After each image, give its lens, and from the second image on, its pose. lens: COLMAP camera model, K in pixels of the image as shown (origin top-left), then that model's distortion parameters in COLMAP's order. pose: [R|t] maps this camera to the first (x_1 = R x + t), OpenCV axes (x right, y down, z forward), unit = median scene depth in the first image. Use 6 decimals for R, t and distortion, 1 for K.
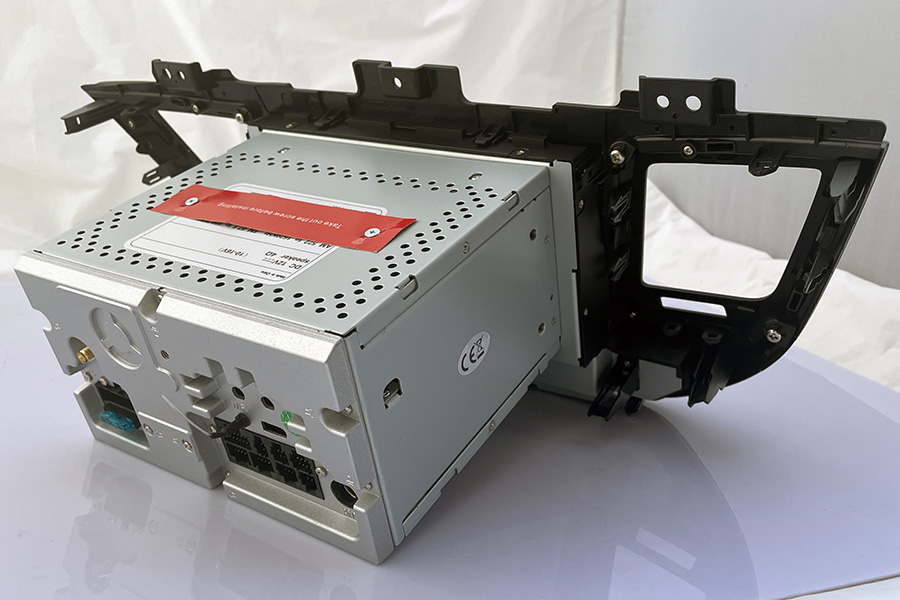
lens RADIAL K [[791.4, 0, 469.8], [0, 791.4, 302.0], [0, 0, 1]] dist [0.091290, -0.005224]
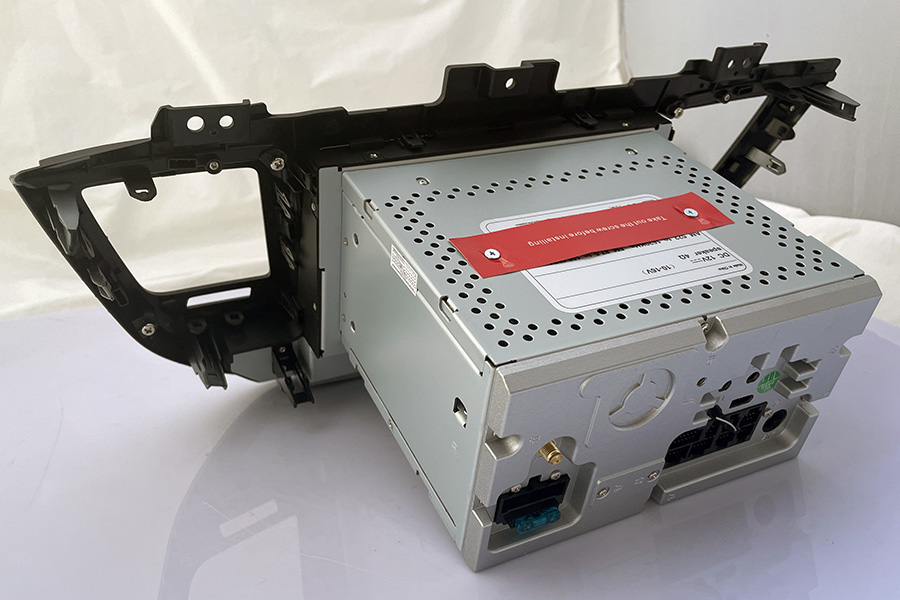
lens RADIAL K [[791.4, 0, 469.8], [0, 791.4, 302.0], [0, 0, 1]] dist [0.091290, -0.005224]
pose [[0.499943, -0.357308, 0.788916, -1.133246], [0.306015, 0.925047, 0.225039, -0.299345], [-0.810192, 0.128913, 0.571813, 0.585110]]
